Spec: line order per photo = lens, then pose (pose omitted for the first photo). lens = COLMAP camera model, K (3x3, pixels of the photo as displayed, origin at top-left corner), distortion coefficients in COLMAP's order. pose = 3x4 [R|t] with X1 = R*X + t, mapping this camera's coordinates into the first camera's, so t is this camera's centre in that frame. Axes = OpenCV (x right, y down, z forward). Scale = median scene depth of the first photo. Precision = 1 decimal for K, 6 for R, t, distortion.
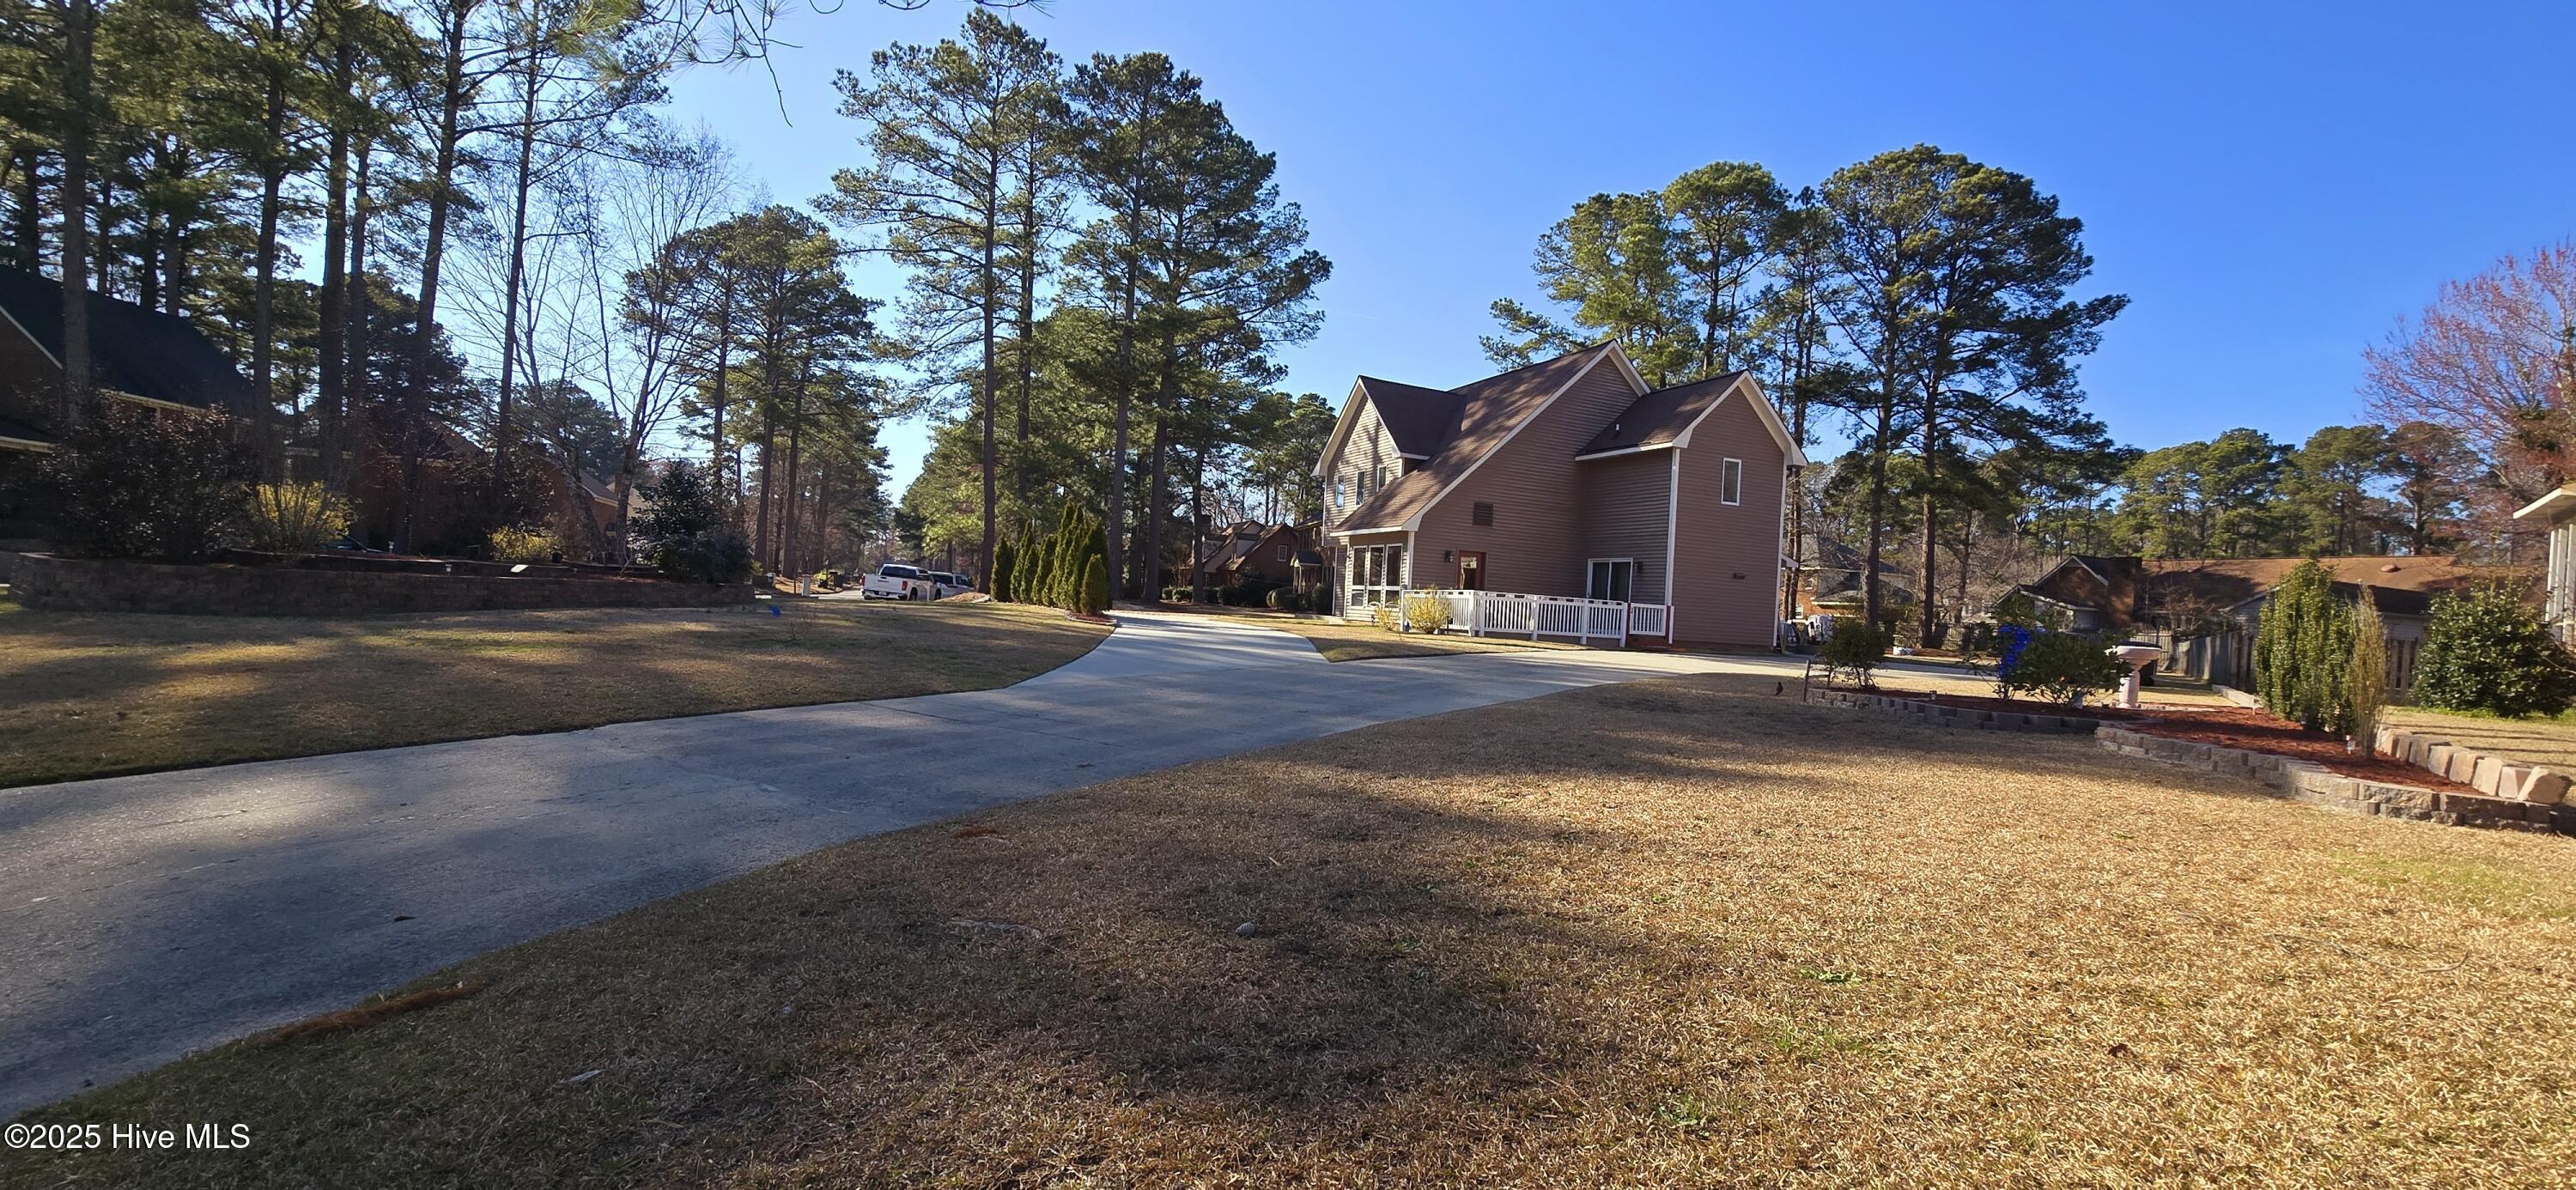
lens RADIAL K [[1057.3, 0, 1293.3], [0, 1057.3, 598.2], [0, 0, 1]] dist [-0.000127, -0.000068]
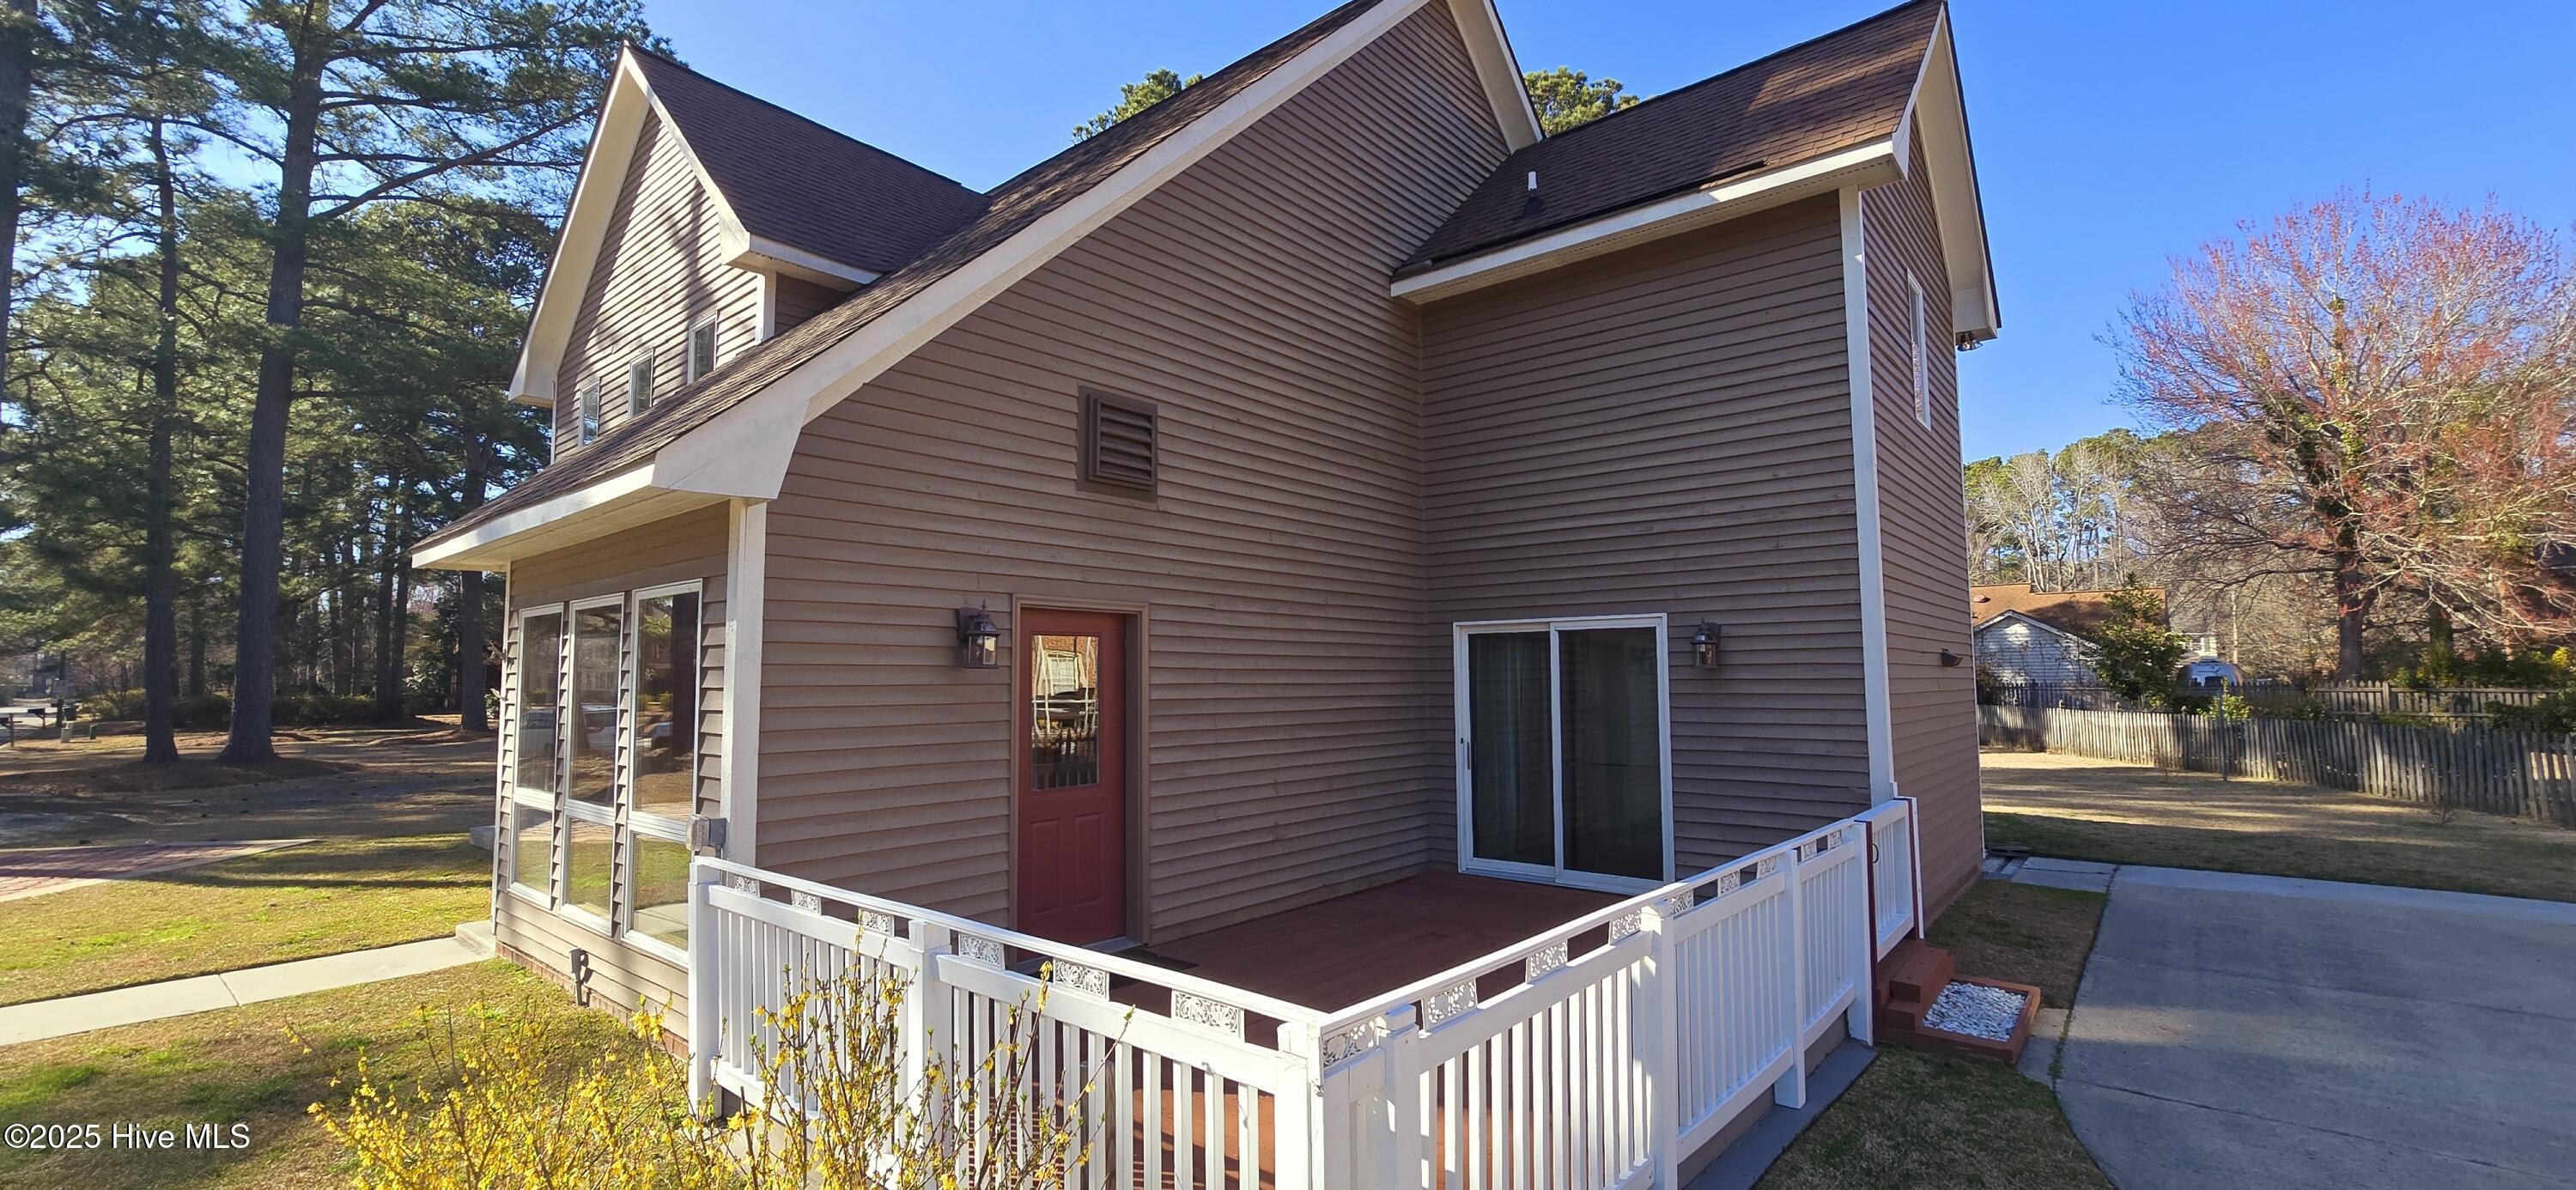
lens RADIAL K [[1057.3, 0, 1293.3], [0, 1057.3, 598.2], [0, 0, 1]] dist [-0.000127, -0.000068]
pose [[0.900843, -0.029856, 0.433118, 0.110085], [0.056661, 0.997185, -0.049109, -0.032178], [-0.430433, 0.068781, 0.899998, 0.757027]]
